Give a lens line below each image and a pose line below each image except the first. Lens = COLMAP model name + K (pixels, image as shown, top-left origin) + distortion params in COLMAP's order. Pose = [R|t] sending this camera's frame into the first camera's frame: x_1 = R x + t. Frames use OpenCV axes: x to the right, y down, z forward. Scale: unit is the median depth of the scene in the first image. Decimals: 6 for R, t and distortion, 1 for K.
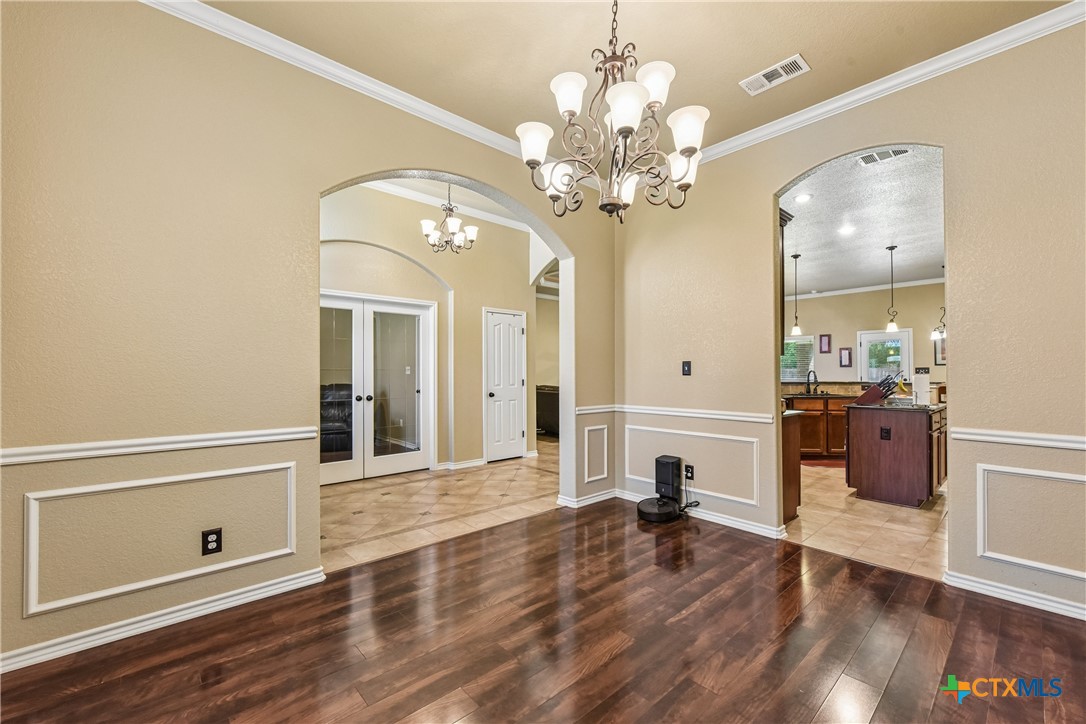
lens RADIAL K [[445.6, 0, 543.2], [0, 445.6, 369.0], [0, 0, 1]] dist [0.000191, 0.000057]
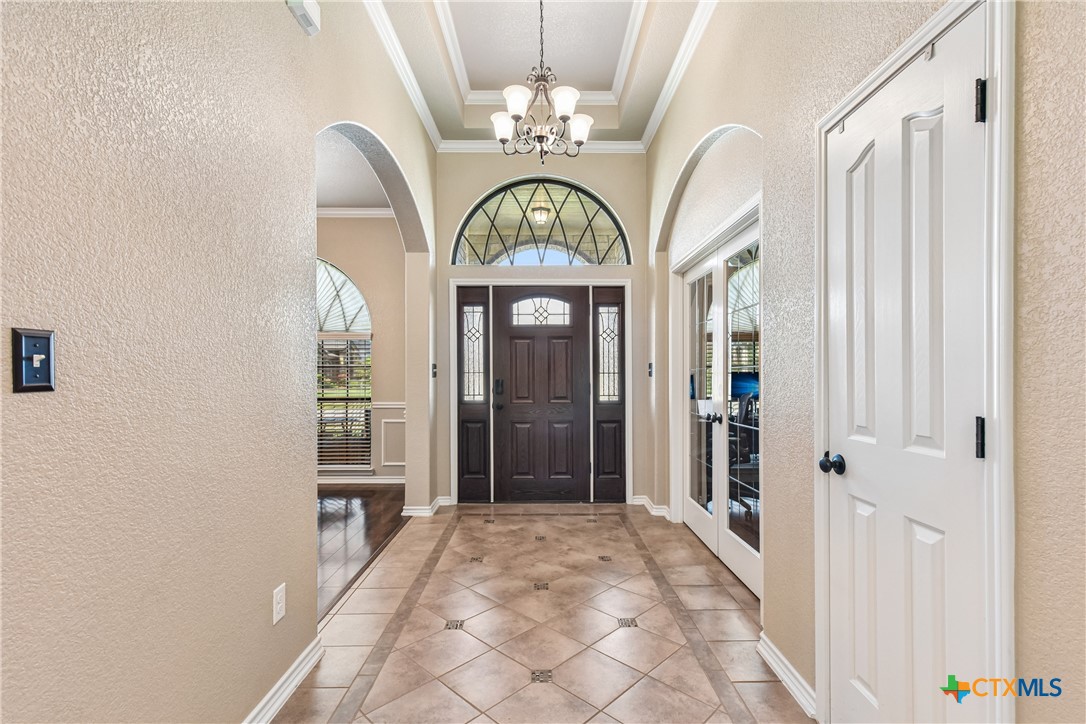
lens RADIAL K [[484.6, 0, 542.1], [0, 484.6, 371.3], [0, 0, 1]] dist [0.001240, 0.000050]
pose [[-0.645393, -0.000377, -0.763850, 0.253648], [0.011133, 0.999889, -0.009900, 0.011119], [0.763769, -0.014894, -0.645317, 1.407904]]
